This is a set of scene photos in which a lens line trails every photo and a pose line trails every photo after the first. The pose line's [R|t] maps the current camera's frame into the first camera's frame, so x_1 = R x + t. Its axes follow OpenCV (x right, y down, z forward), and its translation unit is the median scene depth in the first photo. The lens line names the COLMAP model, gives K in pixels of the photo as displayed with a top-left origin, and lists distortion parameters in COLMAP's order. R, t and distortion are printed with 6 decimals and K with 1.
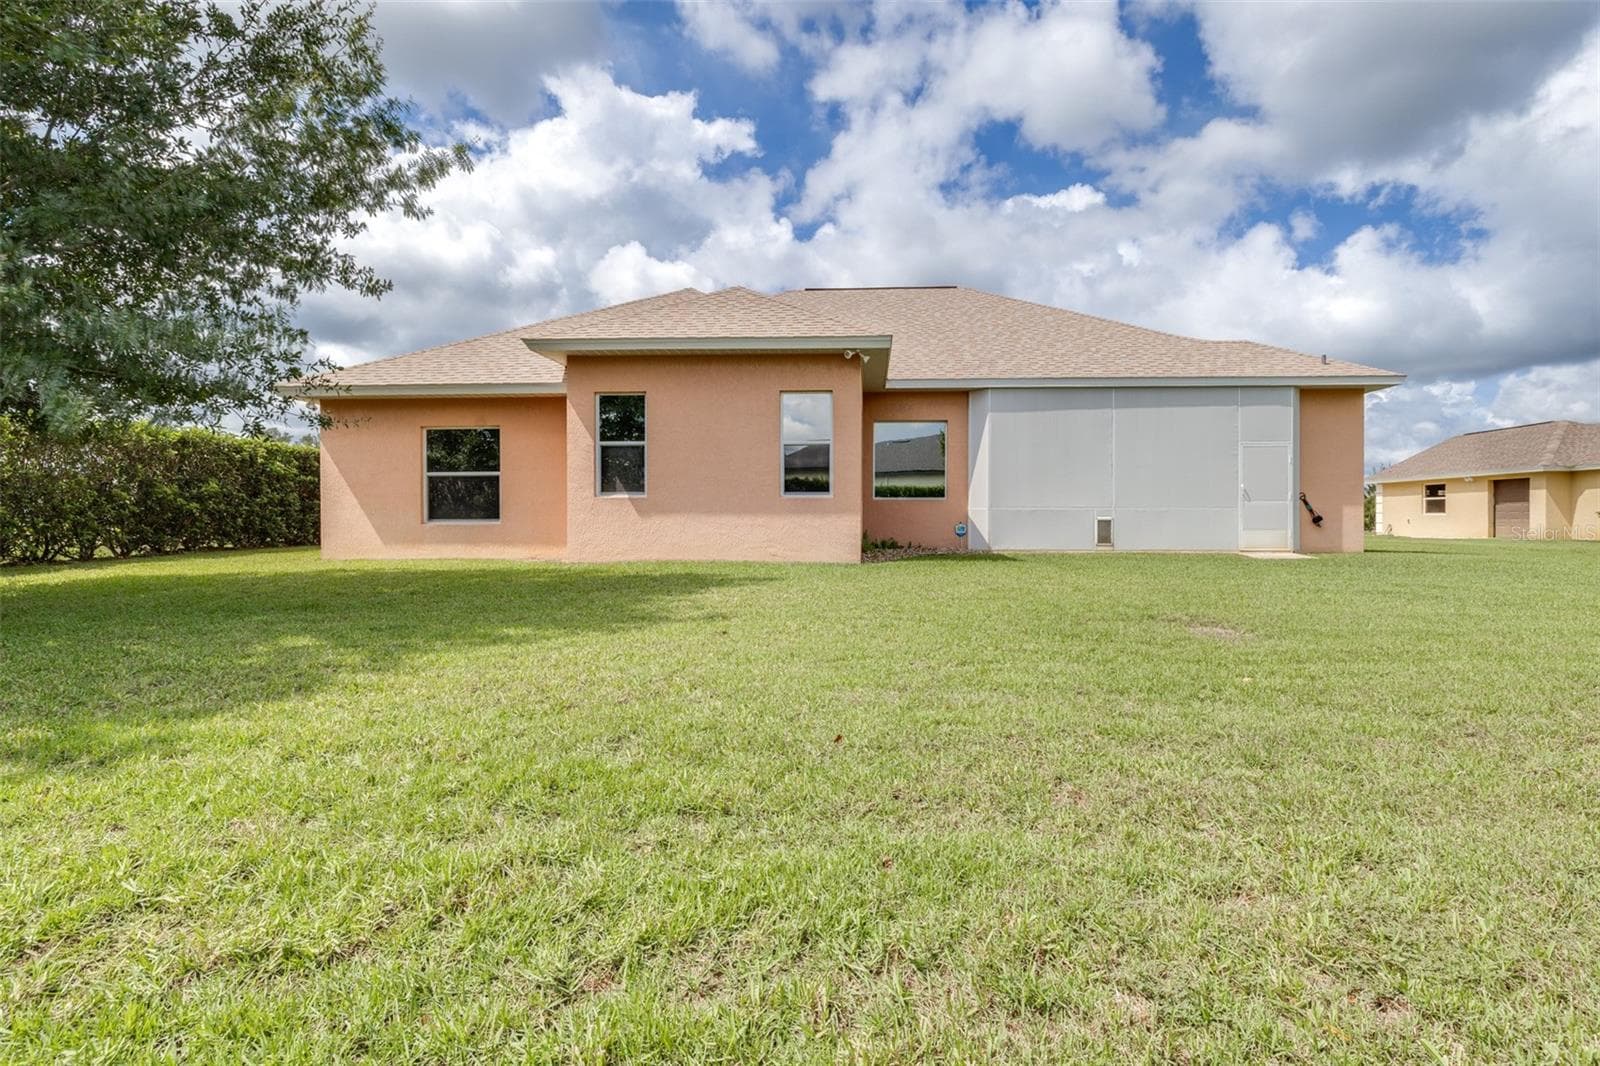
lens RADIAL K [[738.8, 0, 800.8], [0, 738.8, 510.6], [0, 0, 1]] dist [-0.000235, -0.000036]
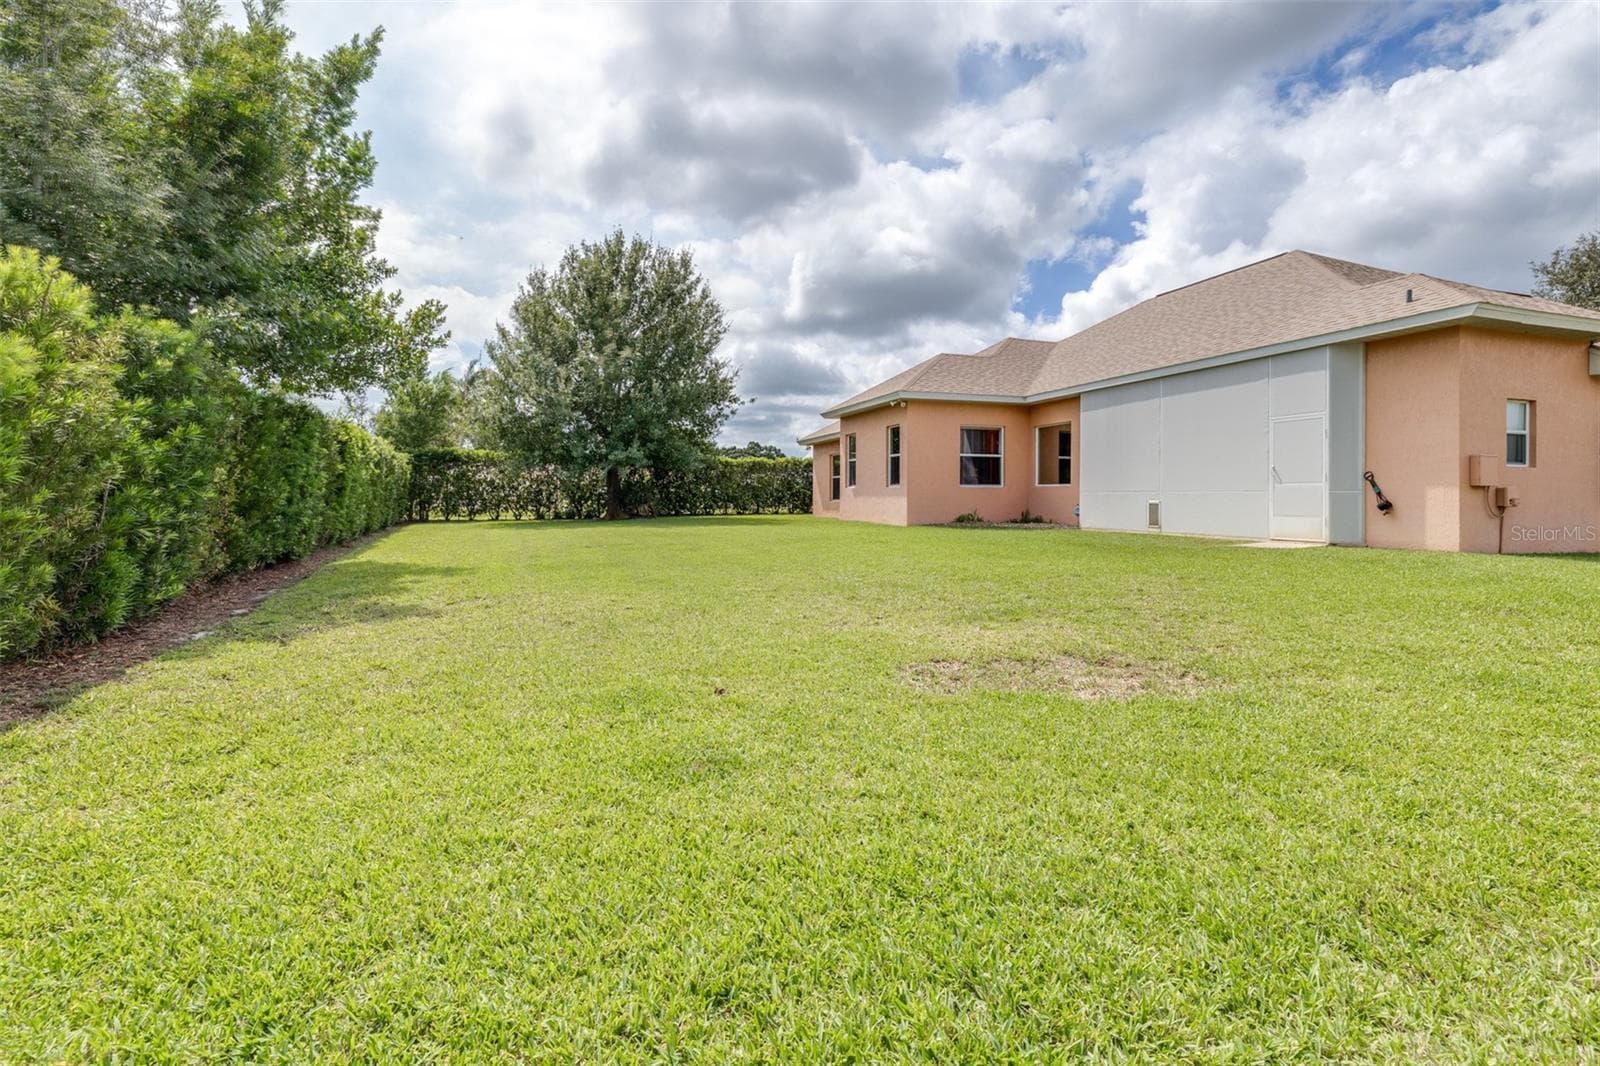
lens RADIAL K [[738.8, 0, 800.8], [0, 738.8, 510.6], [0, 0, 1]] dist [-0.000235, -0.000036]
pose [[0.367765, 0.019530, -0.929714, 1.211967], [0.007192, 0.999690, 0.023845, -0.005568], [0.929891, -0.015456, 0.367510, 0.136070]]
